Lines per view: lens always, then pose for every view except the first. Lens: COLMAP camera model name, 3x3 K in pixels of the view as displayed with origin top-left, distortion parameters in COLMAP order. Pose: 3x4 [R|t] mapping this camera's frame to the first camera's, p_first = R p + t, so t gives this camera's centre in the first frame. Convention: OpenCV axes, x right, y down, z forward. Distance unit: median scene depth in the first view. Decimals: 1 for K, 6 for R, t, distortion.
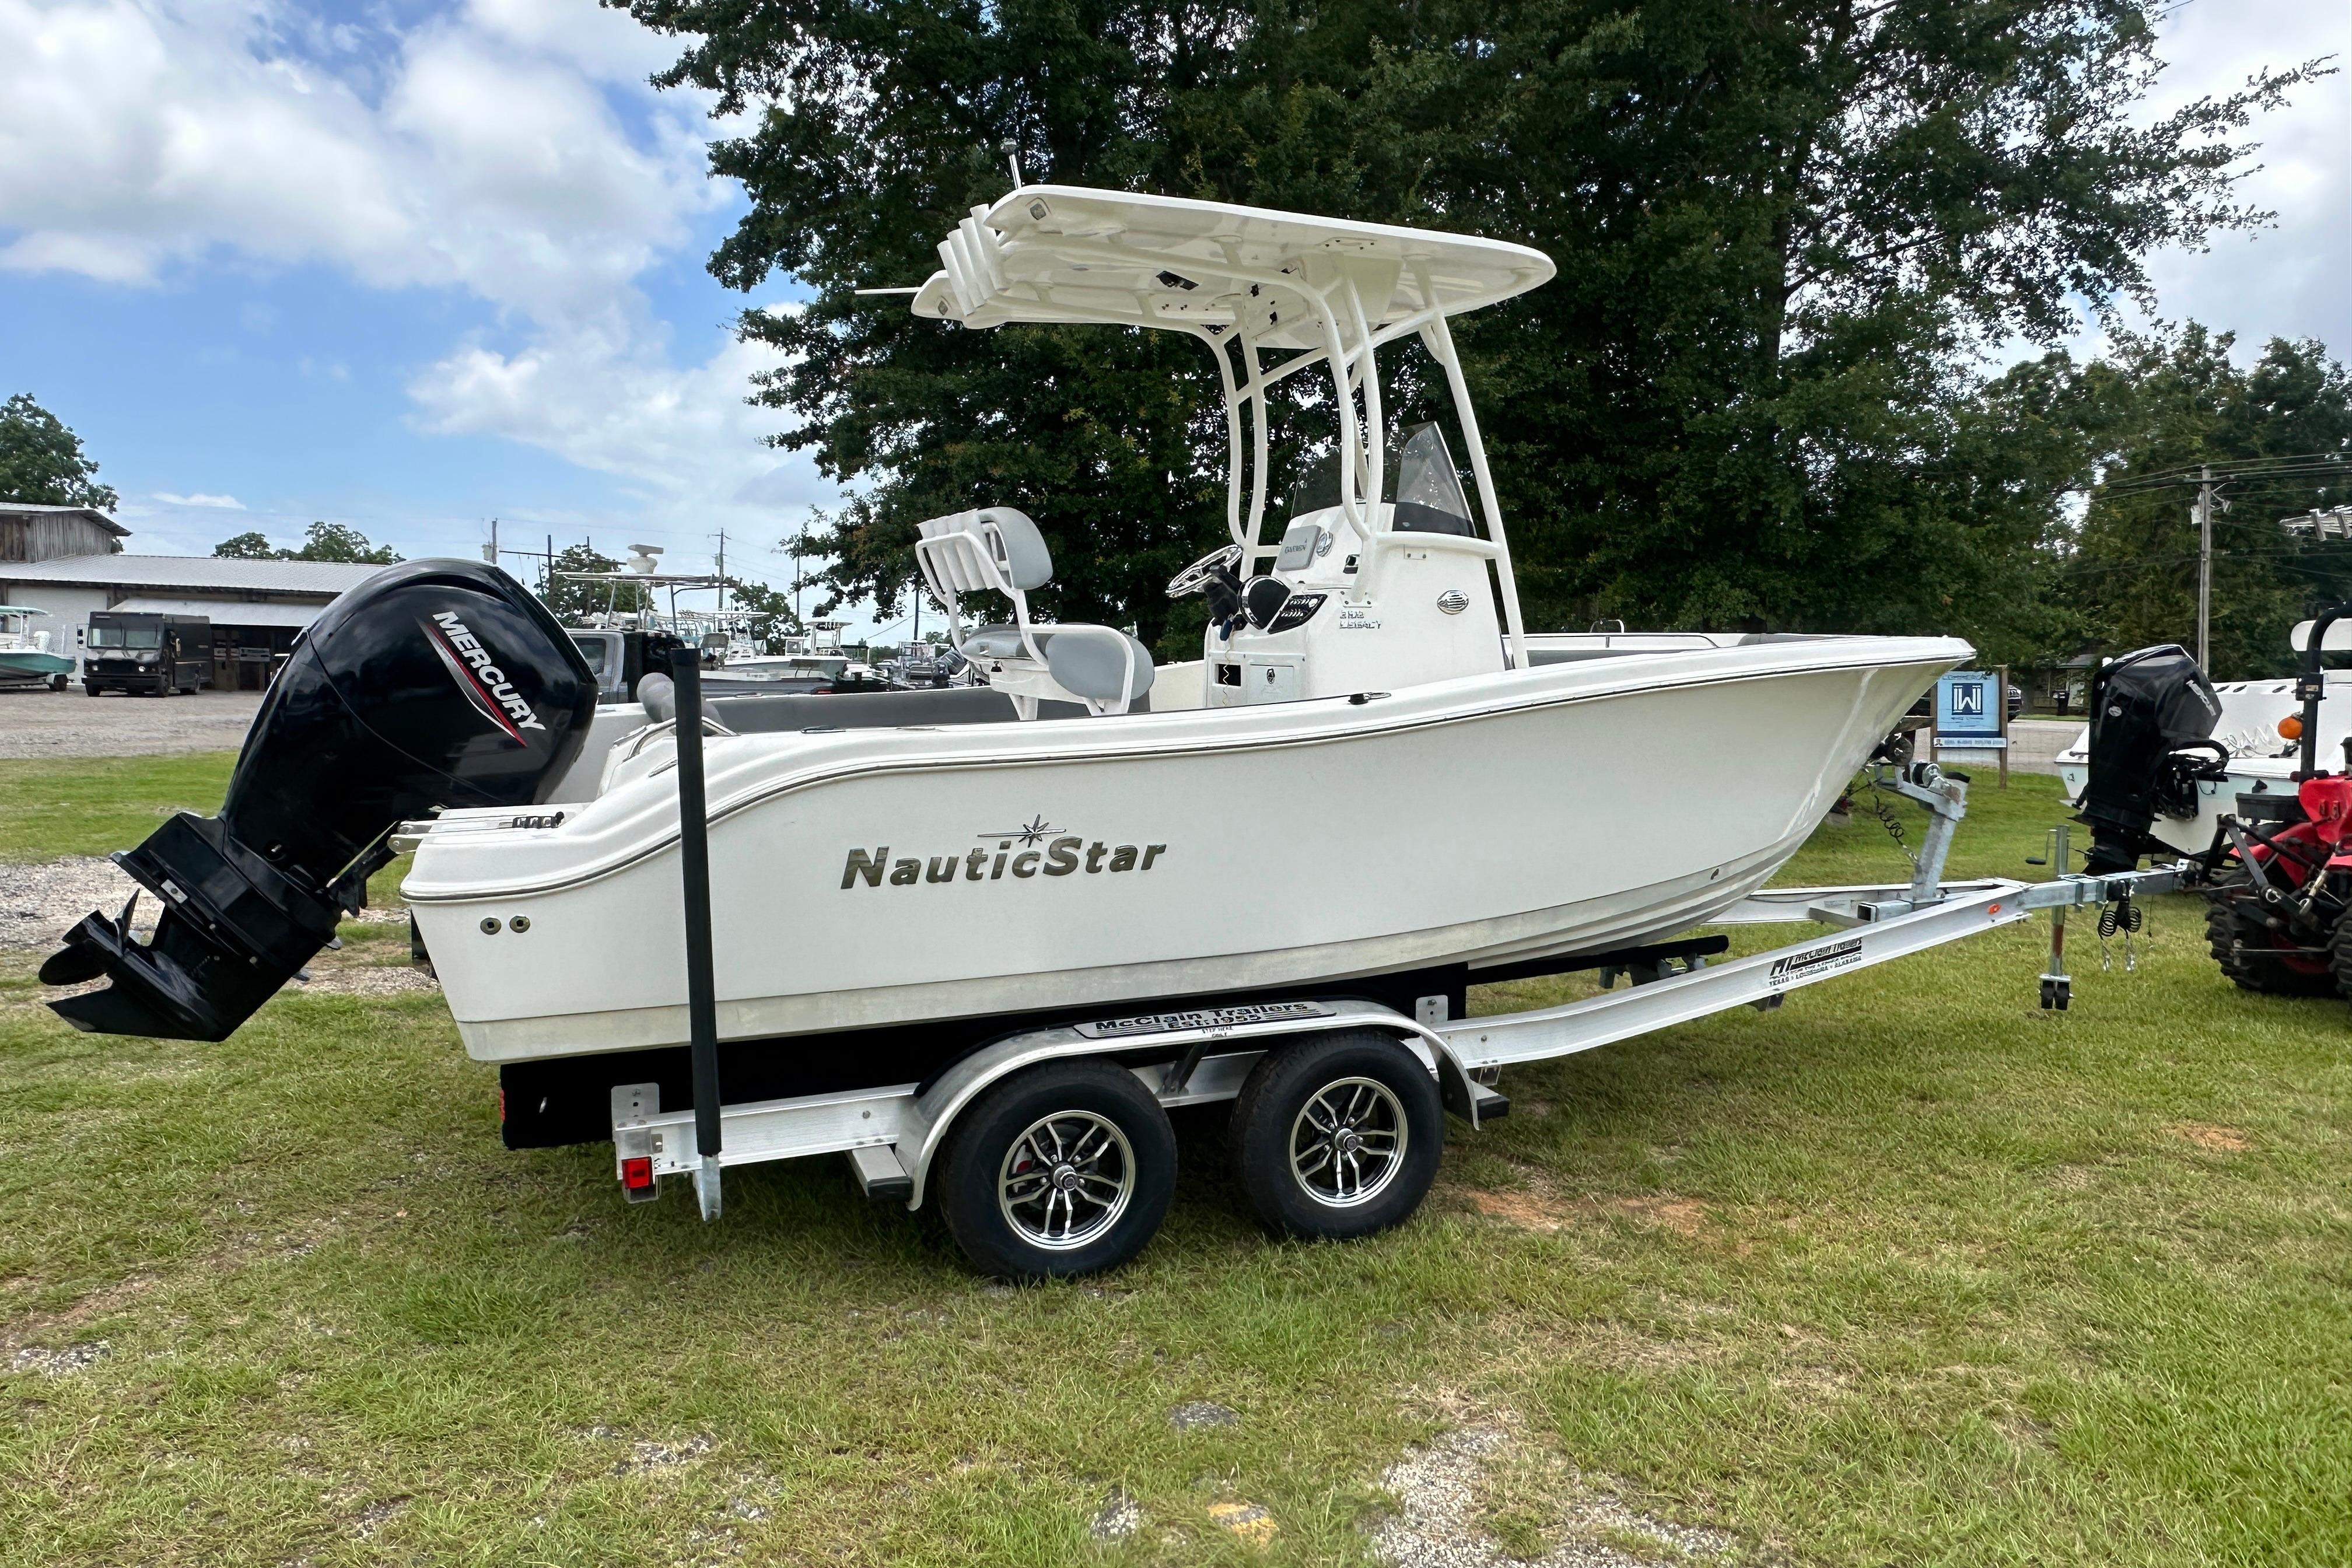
lens RADIAL K [[1519.1, 0, 1163.8], [0, 1519.1, 785.1], [0, 0, 1]] dist [0.006751, -0.011426]
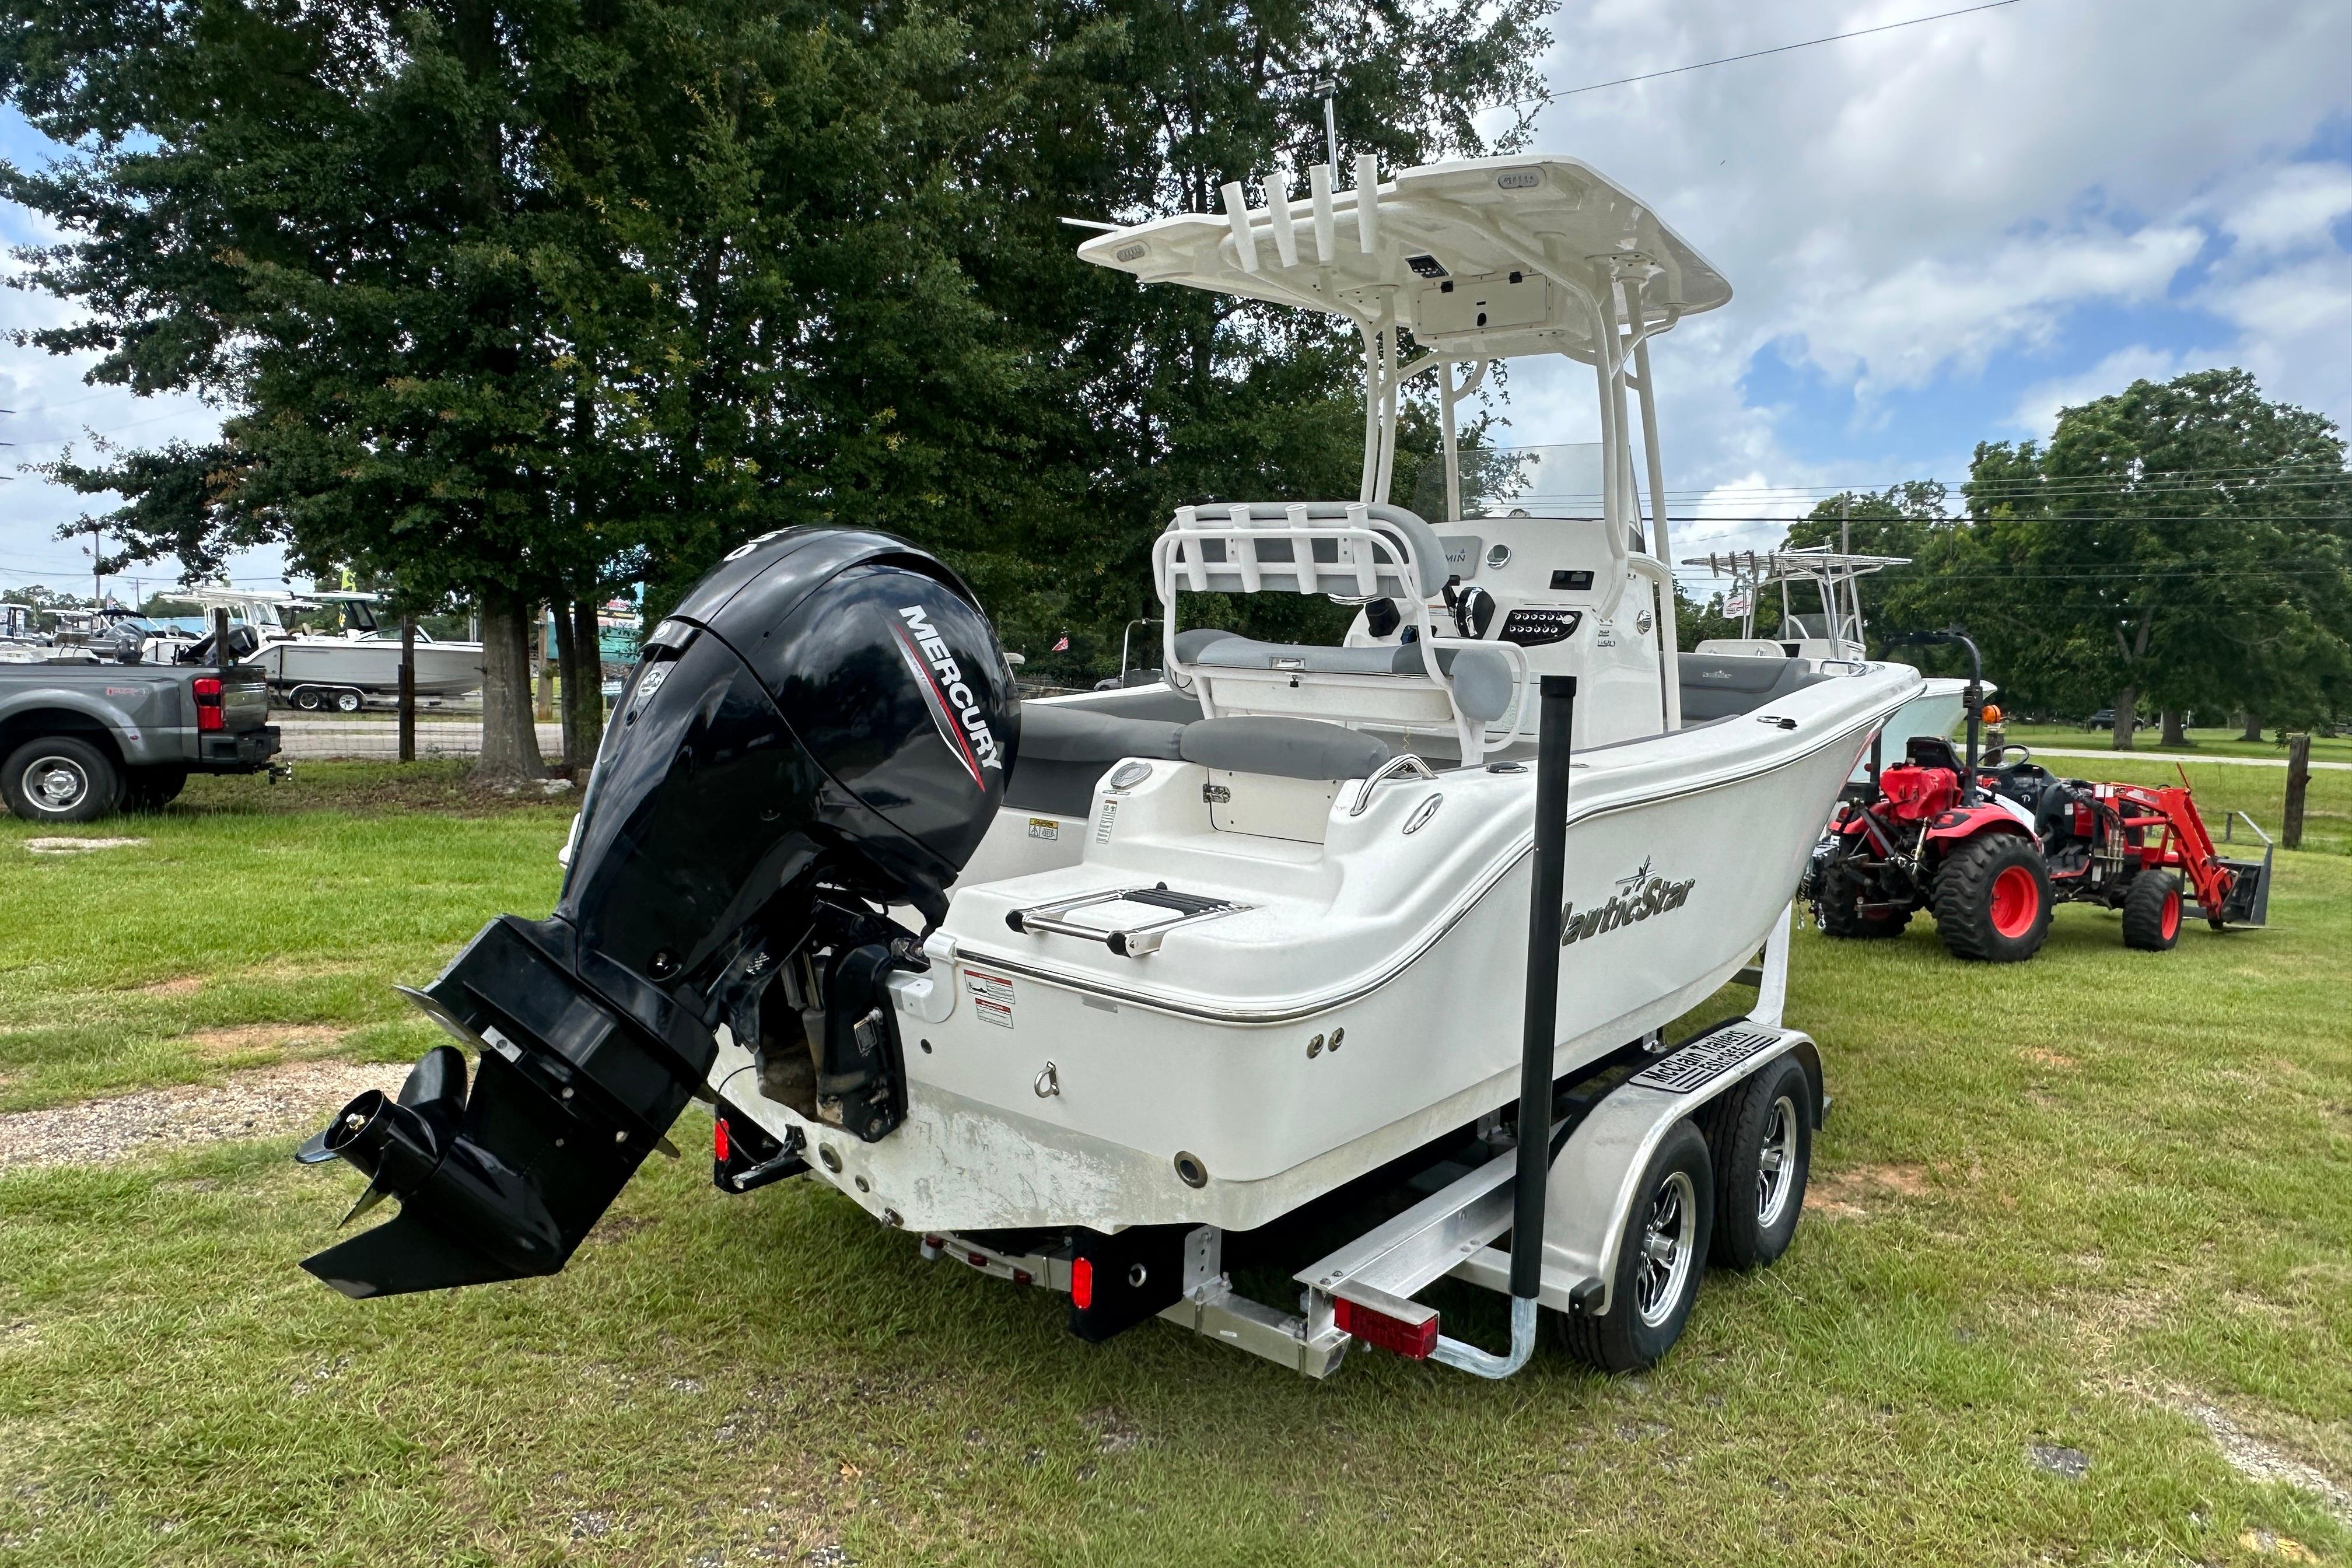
lens RADIAL K [[1519.1, 0, 1168.6], [0, 1519.1, 782.5], [0, 0, 1]] dist [0.006751, -0.011426]
pose [[0.860672, -0.023995, 0.508595, -0.721570], [0.019312, 0.999709, 0.014484, -0.039366], [-0.508794, -0.002644, 0.860884, 0.328508]]
